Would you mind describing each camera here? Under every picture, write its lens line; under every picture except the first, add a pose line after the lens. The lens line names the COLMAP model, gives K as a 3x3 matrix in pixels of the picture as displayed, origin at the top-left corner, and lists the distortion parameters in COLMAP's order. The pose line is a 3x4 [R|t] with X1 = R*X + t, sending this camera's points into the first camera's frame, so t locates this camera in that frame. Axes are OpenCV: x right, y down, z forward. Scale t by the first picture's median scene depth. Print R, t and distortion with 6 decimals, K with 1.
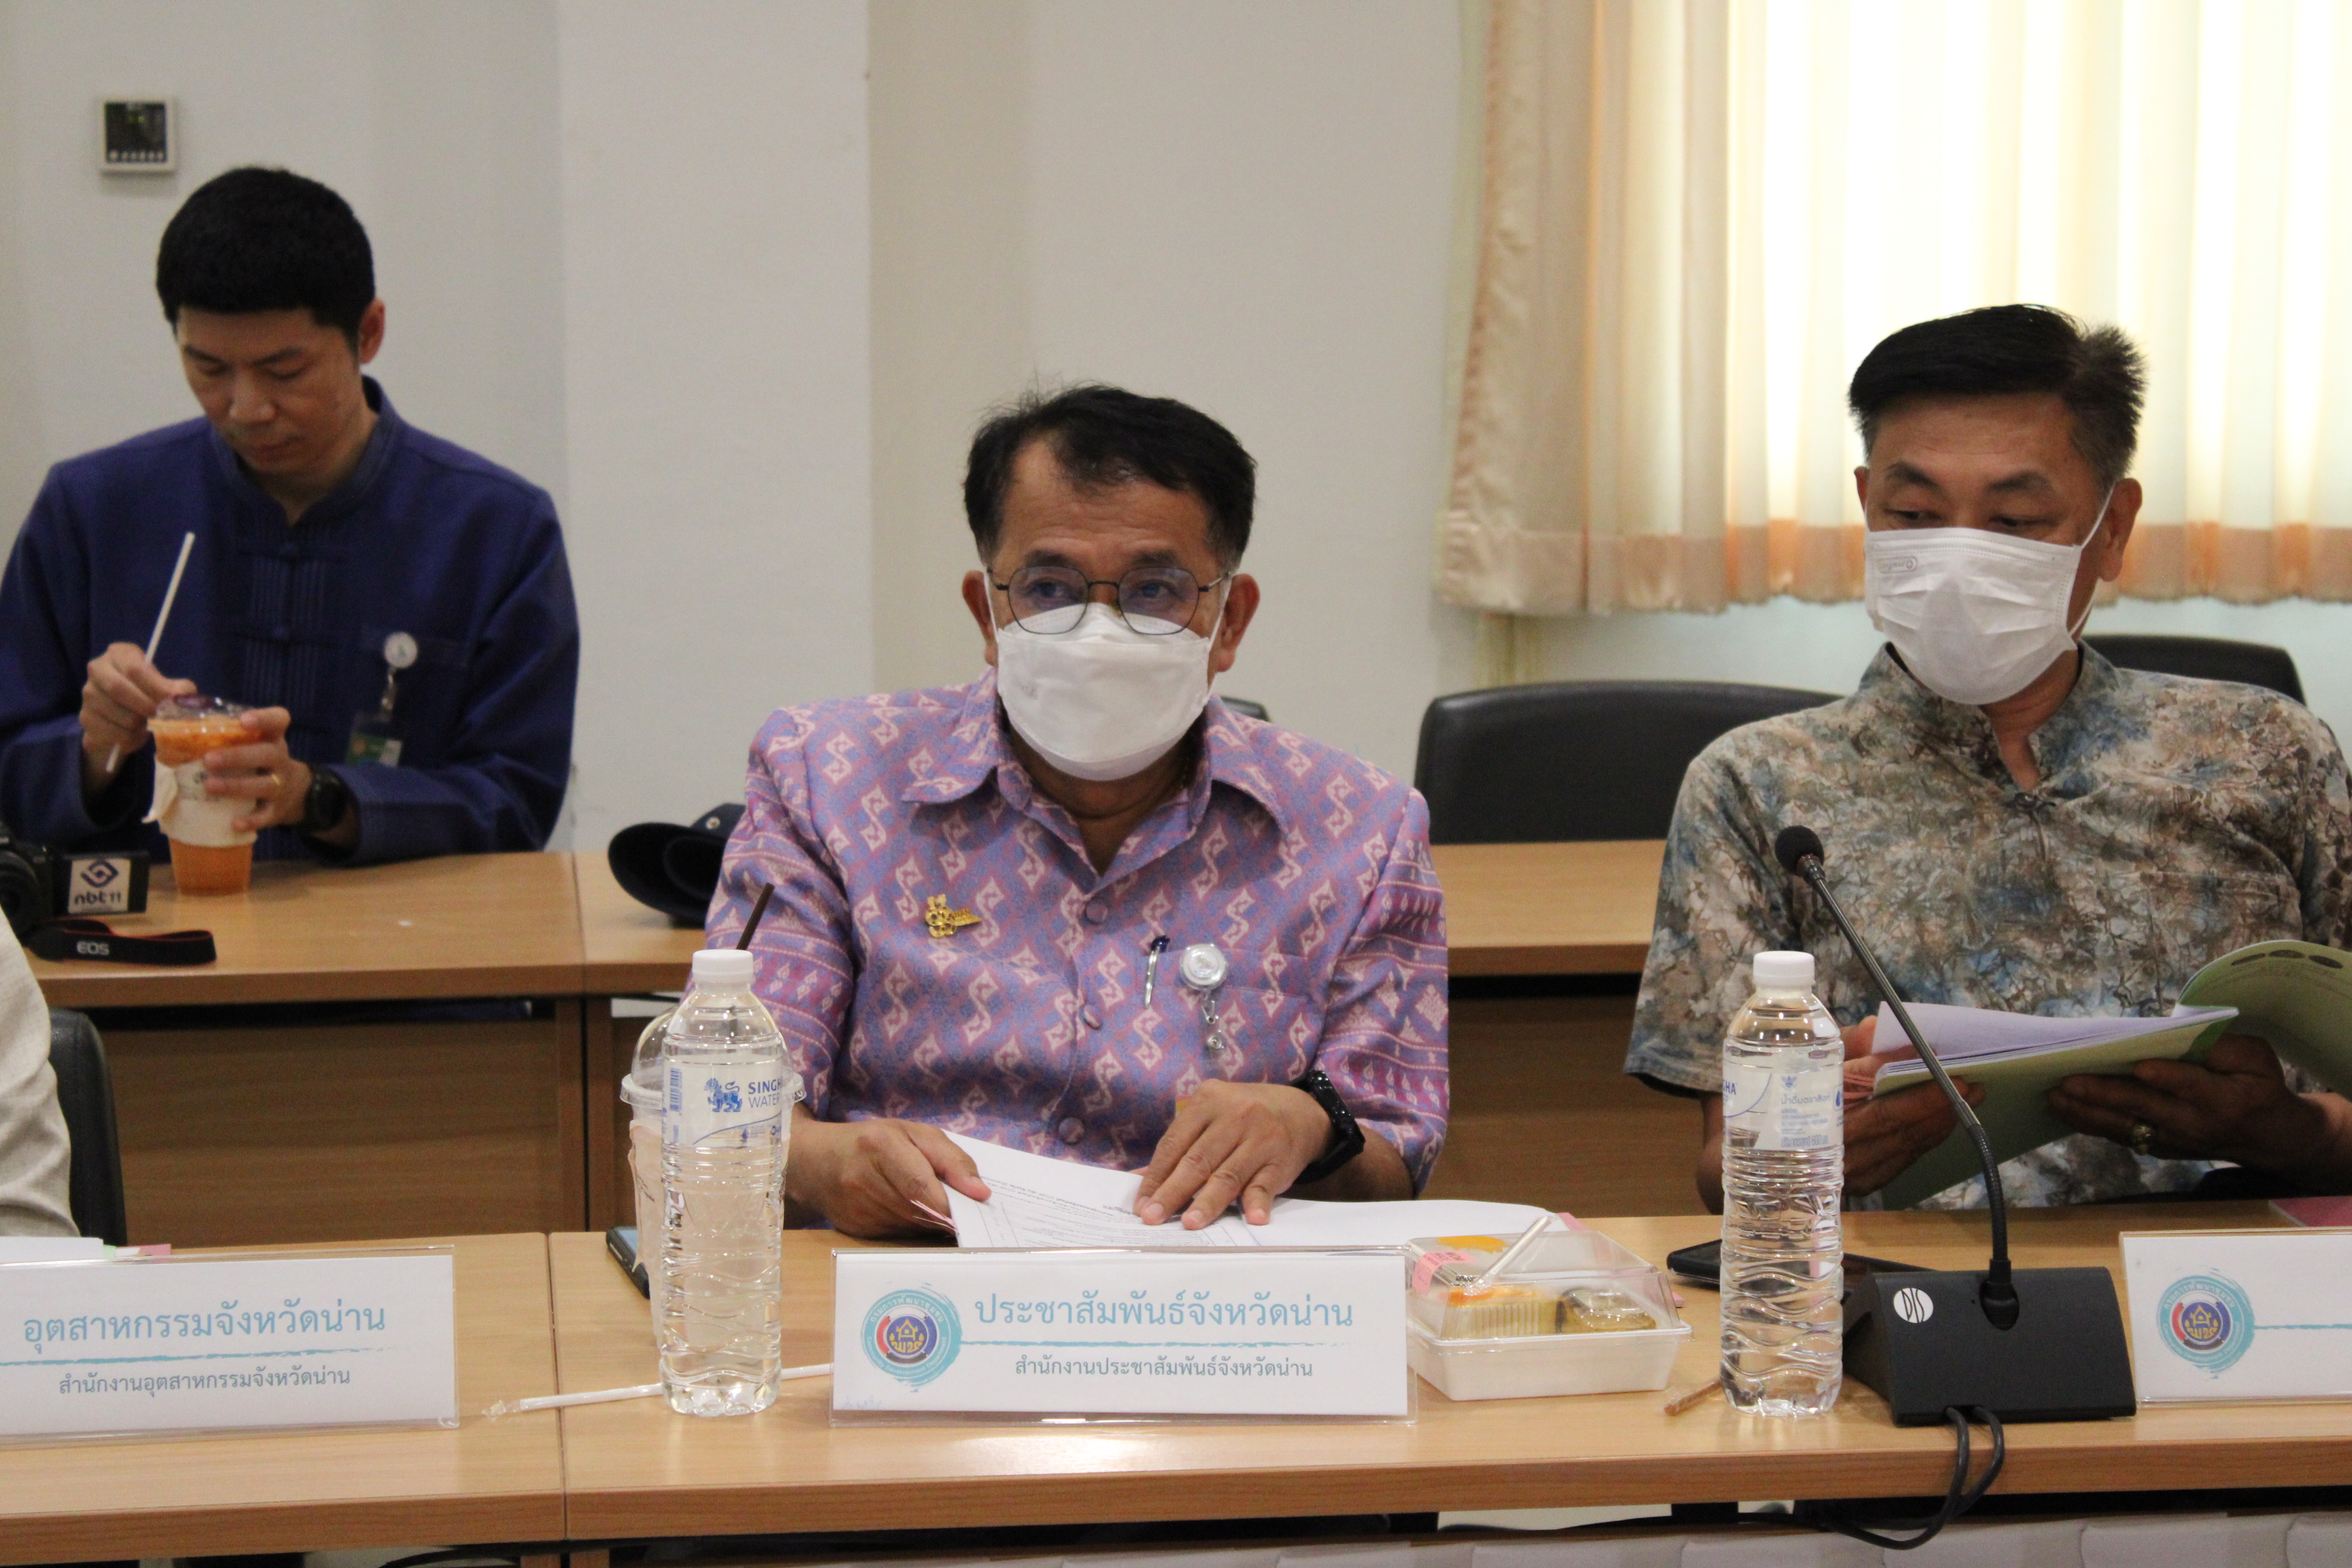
lens RADIAL K [[5632.6, 0, 1176.0], [0, 5632.6, 784.0], [0, 0, 1]] dist [0.109998, 0.061589]
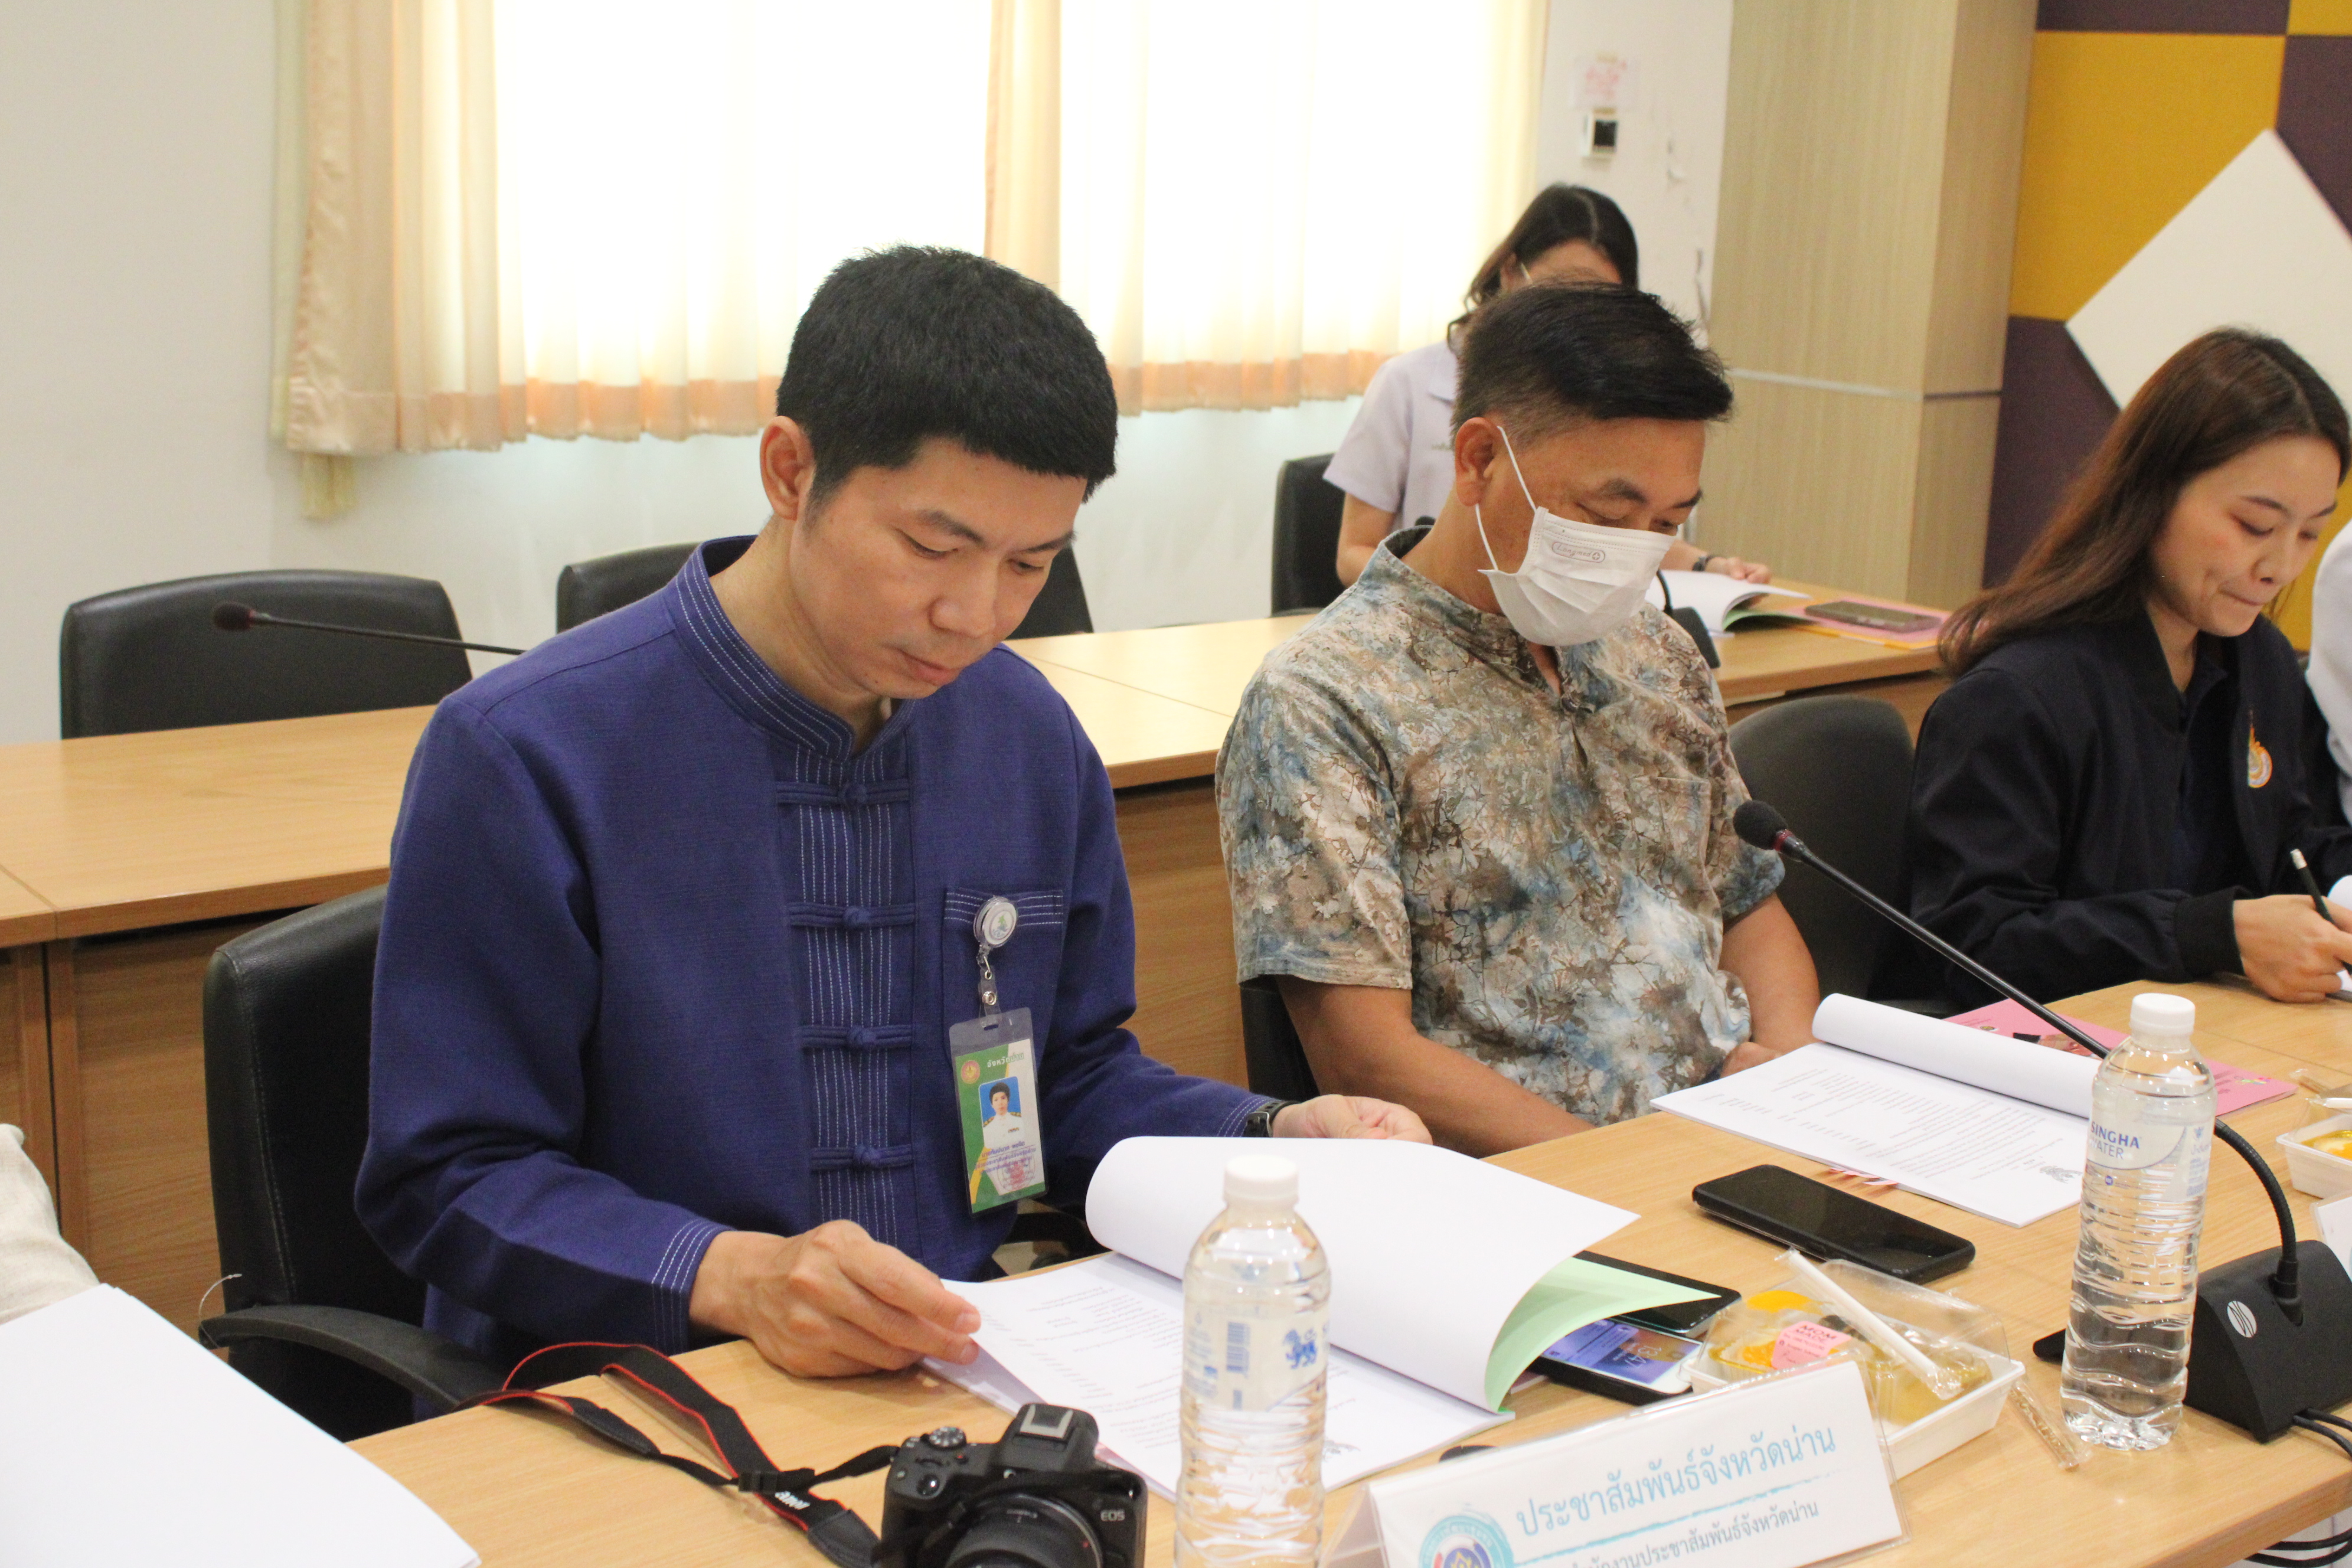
lens RADIAL K [[3021.4, 0, 1208.4], [0, 3021.4, 779.1], [0, 0, 1]] dist [-0.084547, 0.126628]
pose [[0.855072, -0.087544, 0.511065, -0.132876], [0.029548, 0.992269, 0.120536, -0.033766], [-0.517666, -0.087966, 0.851049, 0.292746]]
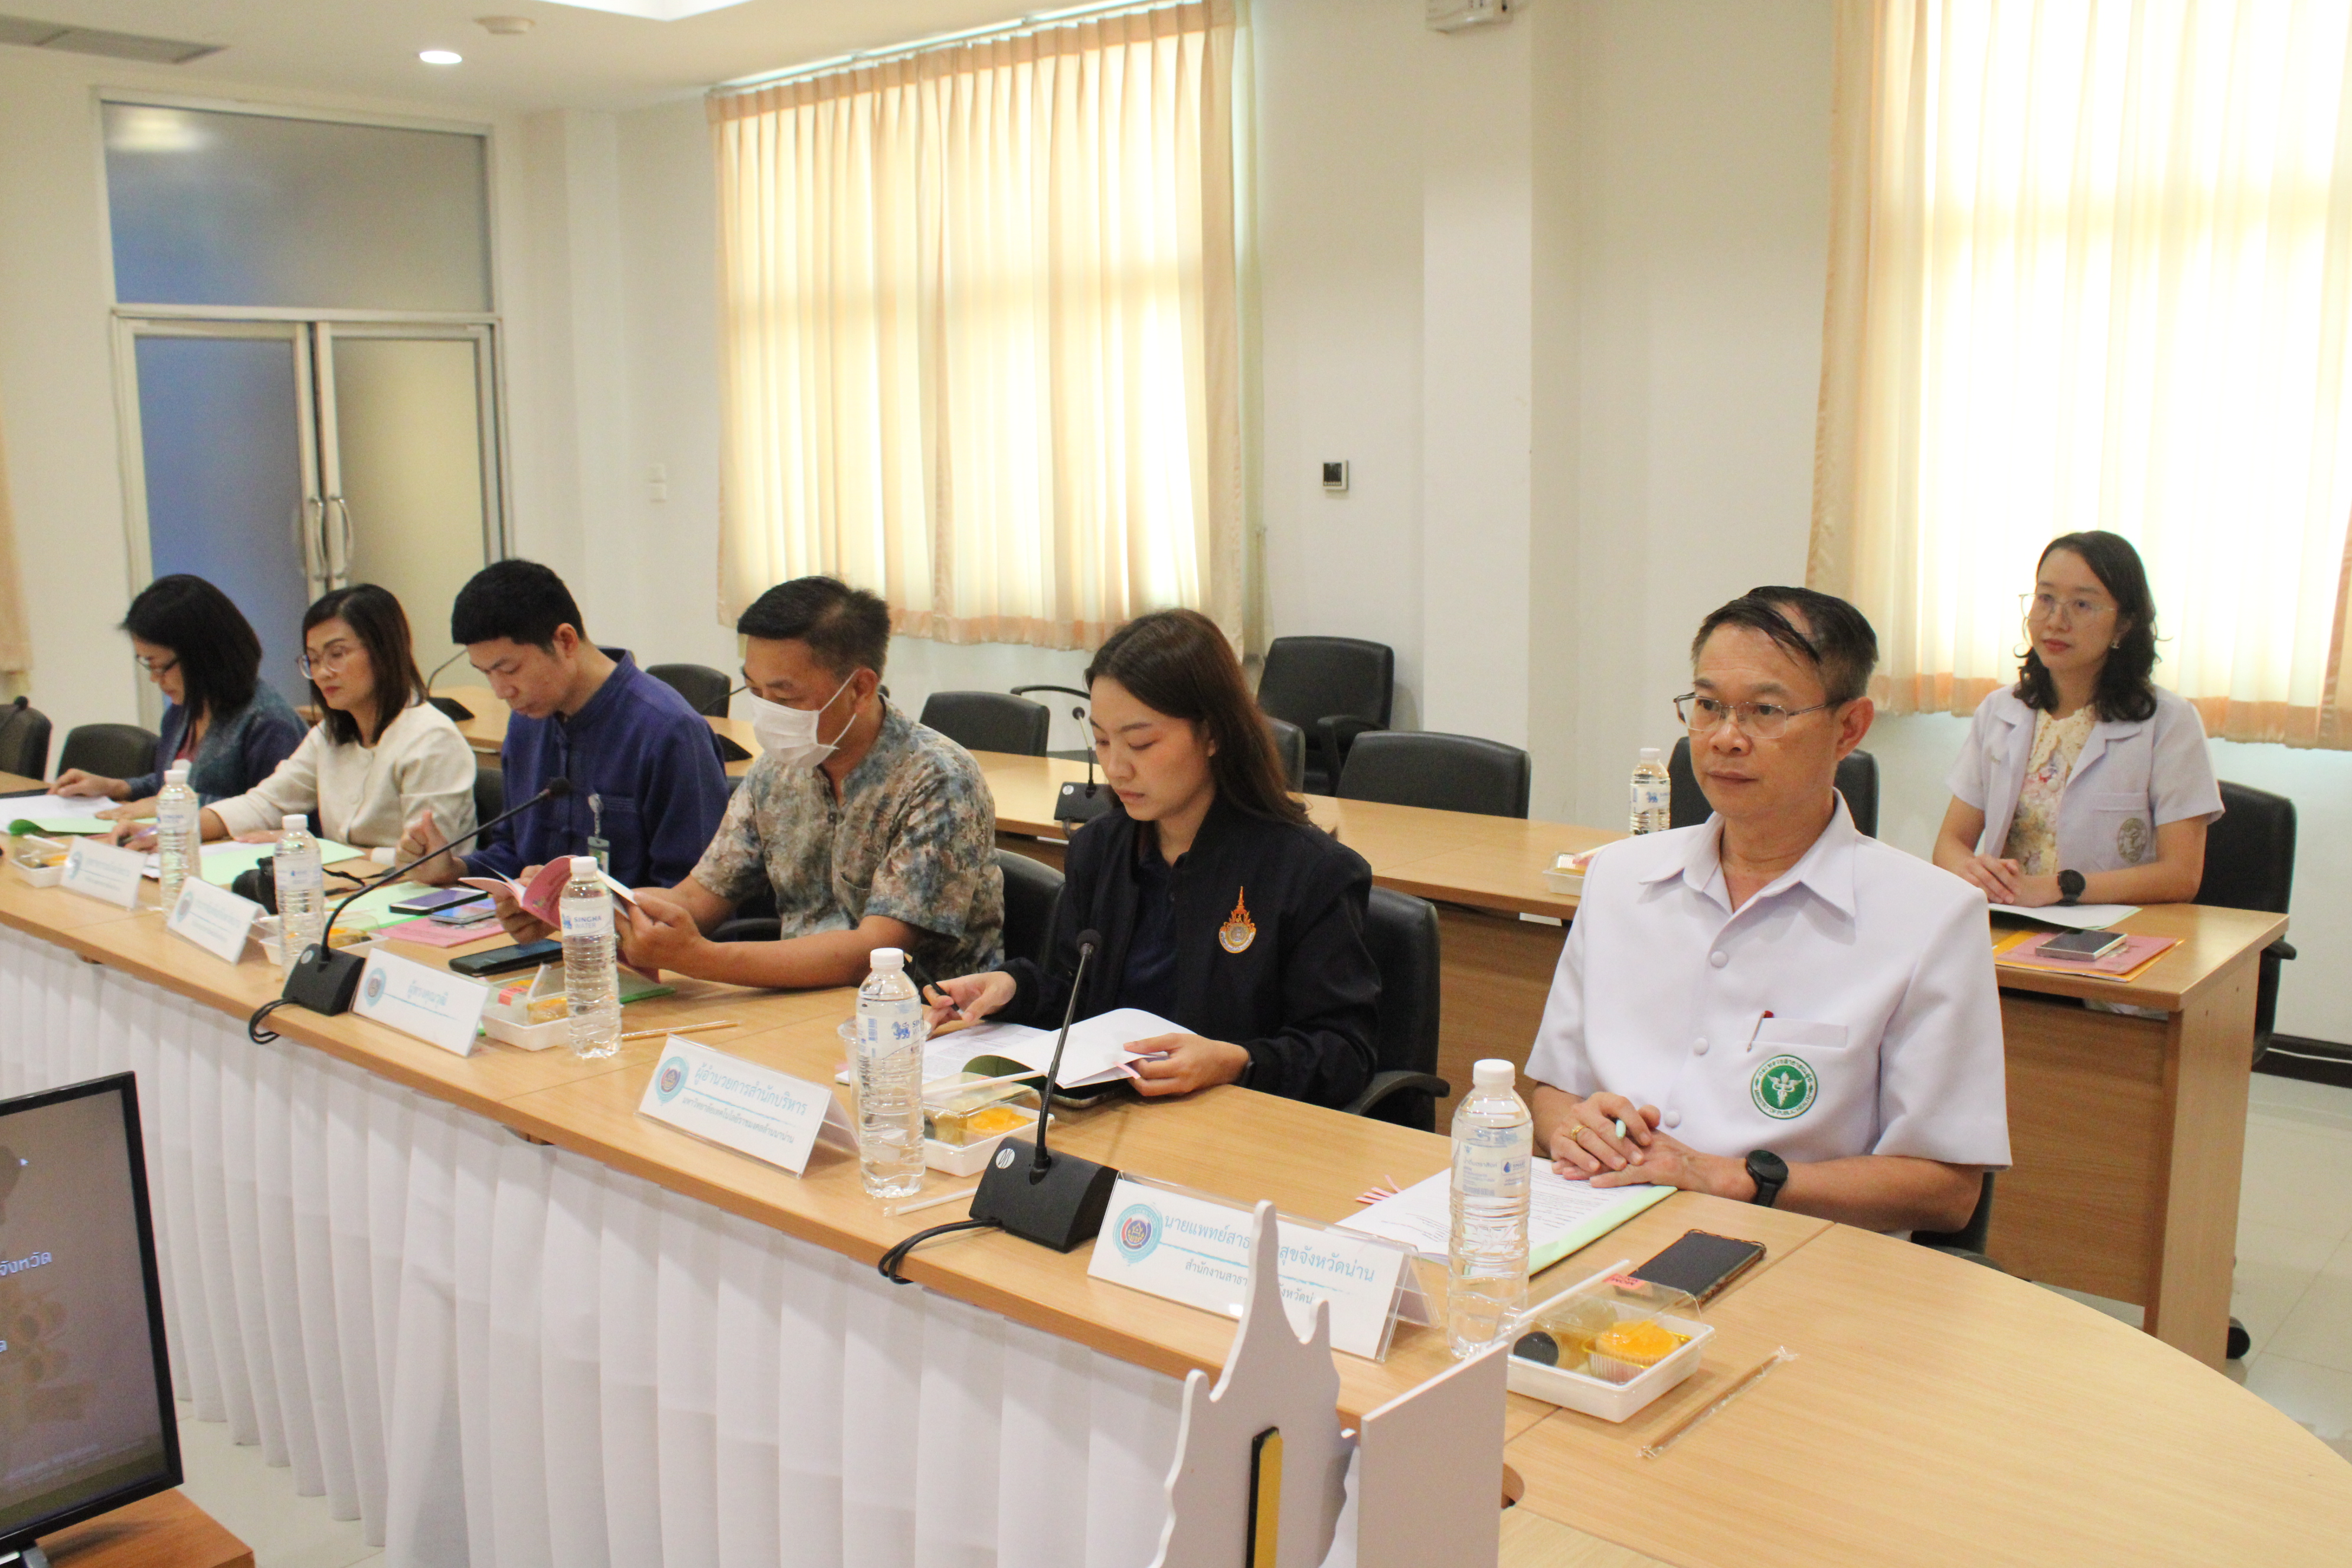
lens RADIAL K [[2084.0, 0, 1176.0], [0, 2084.0, 784.0], [0, 0, 1]] dist [-0.160533, 0.155595]
pose [[0.667927, 0.111733, -0.735792, 0.467758], [-0.083745, 0.993670, 0.074872, -0.039108], [0.739500, 0.011610, 0.673056, 0.307241]]
